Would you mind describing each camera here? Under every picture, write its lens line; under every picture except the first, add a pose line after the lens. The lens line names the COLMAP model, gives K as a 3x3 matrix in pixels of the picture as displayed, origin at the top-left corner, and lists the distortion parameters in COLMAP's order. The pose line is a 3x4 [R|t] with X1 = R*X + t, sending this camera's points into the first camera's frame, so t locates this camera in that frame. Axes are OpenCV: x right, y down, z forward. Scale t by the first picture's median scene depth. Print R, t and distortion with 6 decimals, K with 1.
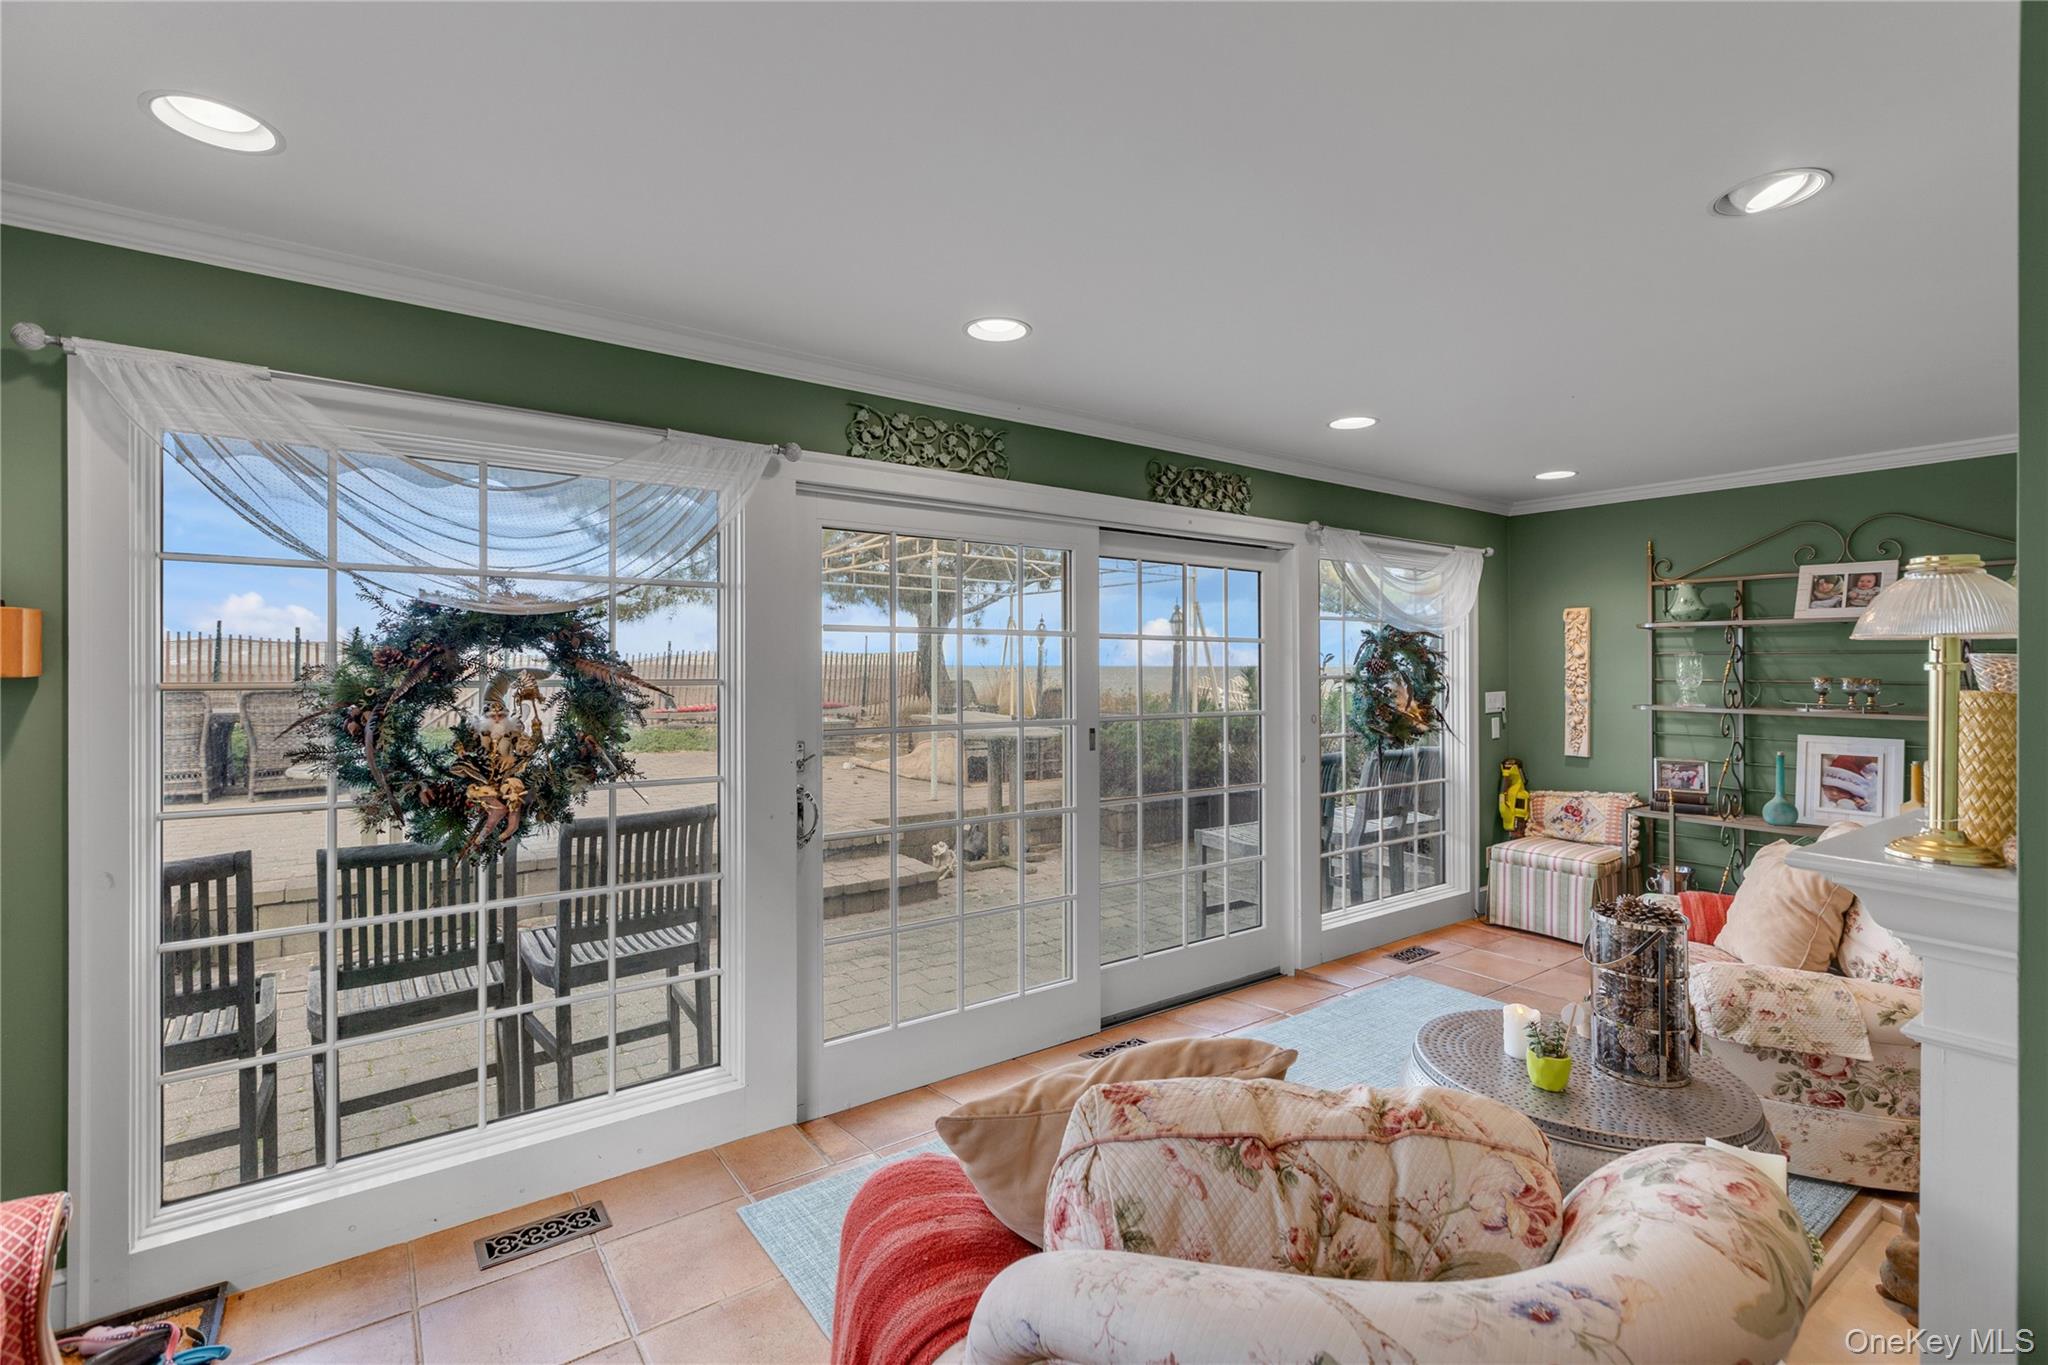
lens RADIAL K [[923.4, 0, 1023.8], [0, 923.4, 674.9], [0, 0, 1]] dist [-0.000696, -0.000022]
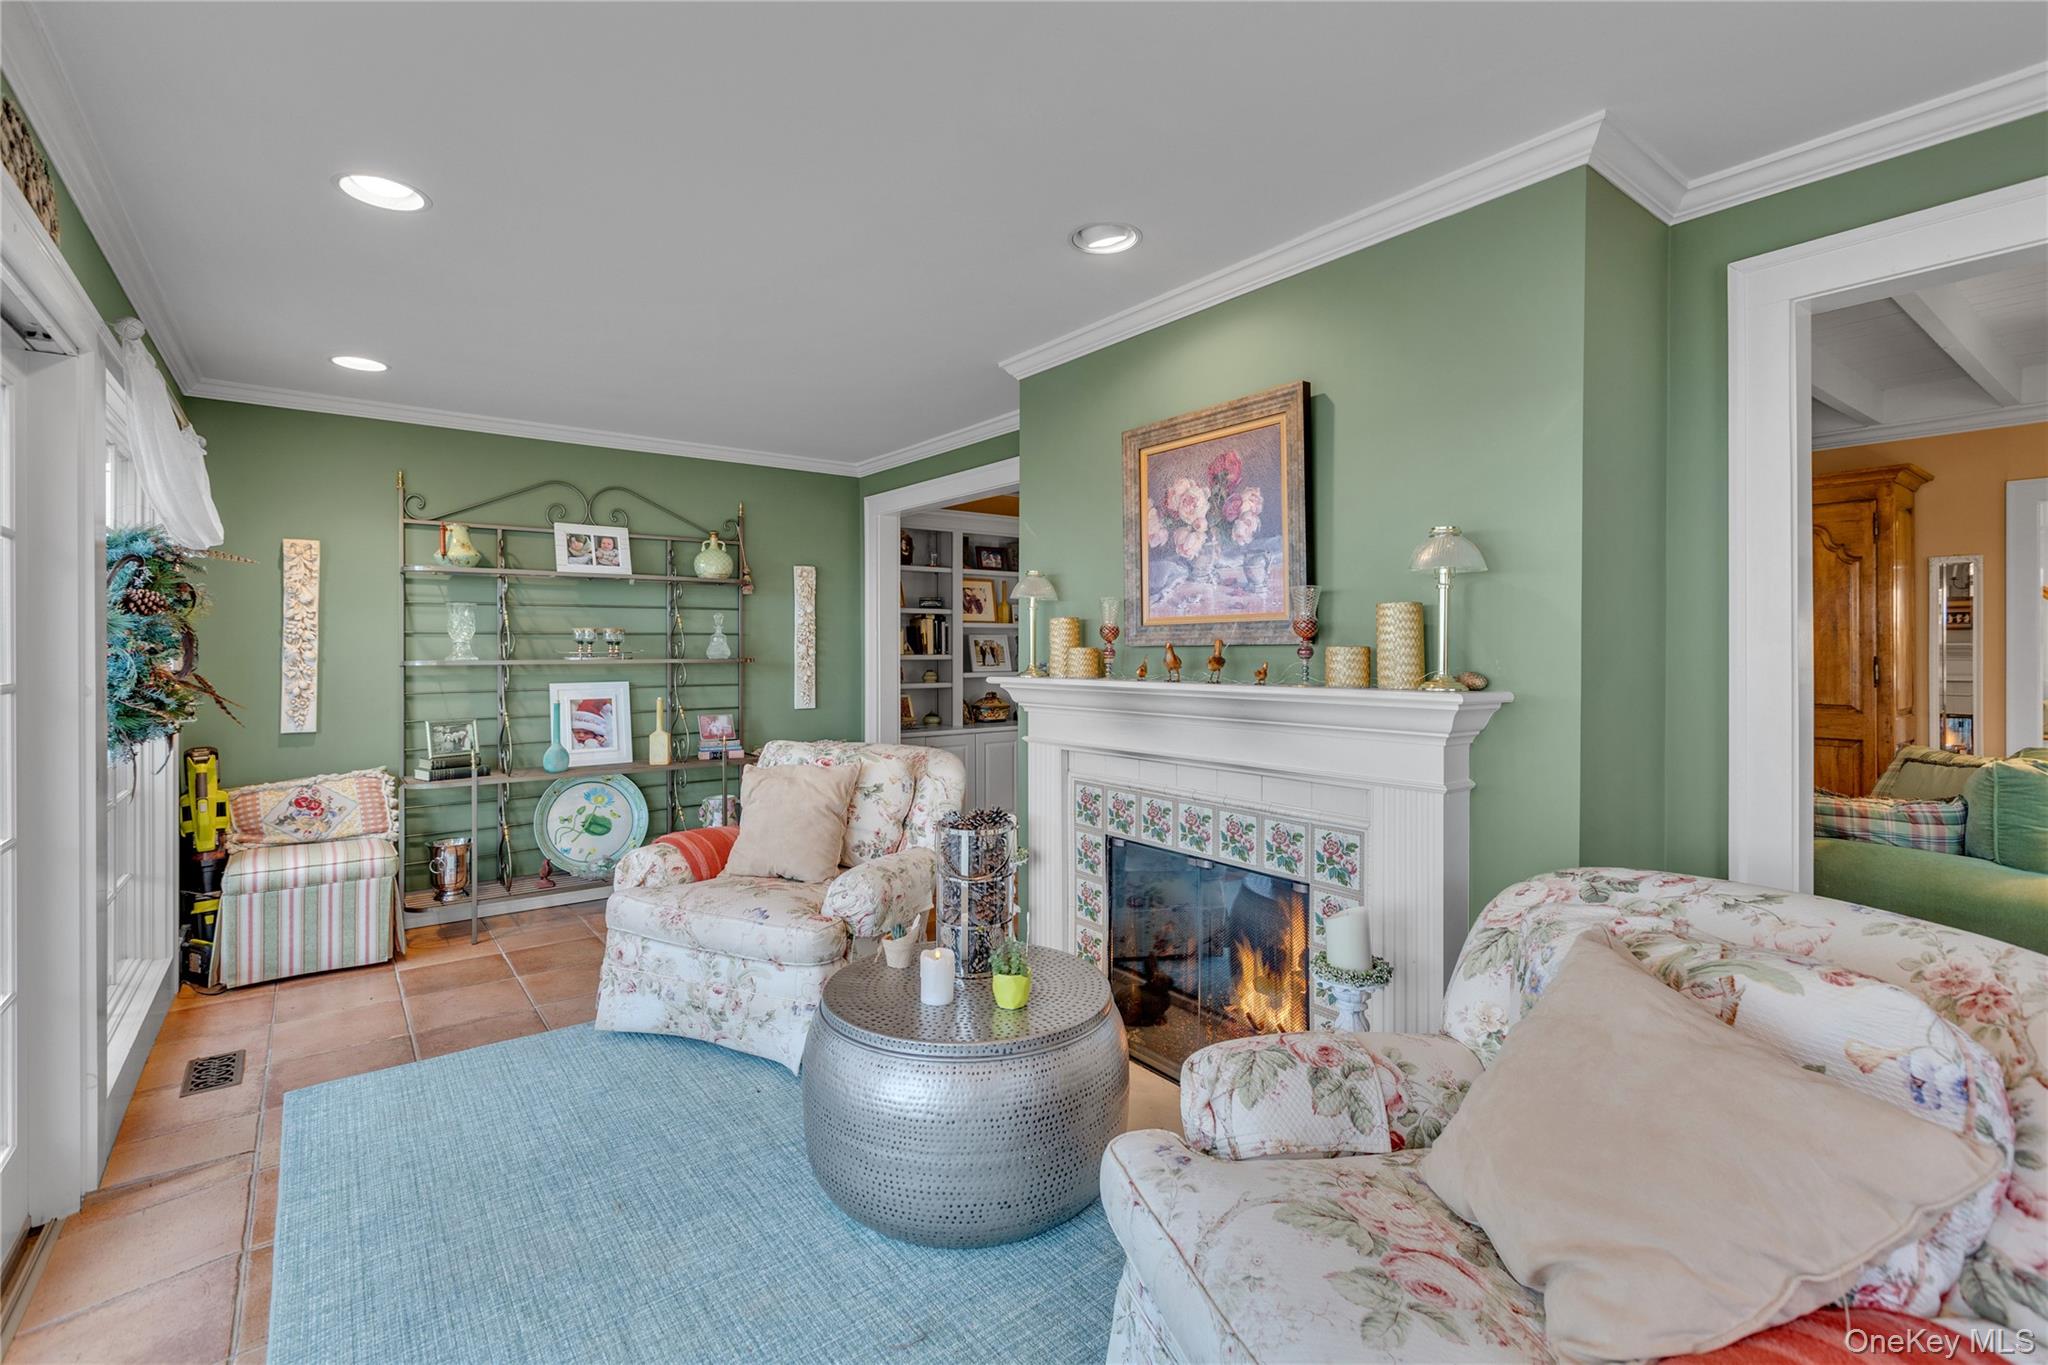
lens RADIAL K [[923.4, 0, 1018.2], [0, 923.4, 635.2], [0, 0, 1]] dist [-0.000696, -0.000022]
pose [[-0.023636, 0.007105, 0.999695, -0.203983], [0.012885, 0.999894, -0.006801, 0.022229], [-0.999638, 0.012720, -0.023725, 0.464471]]
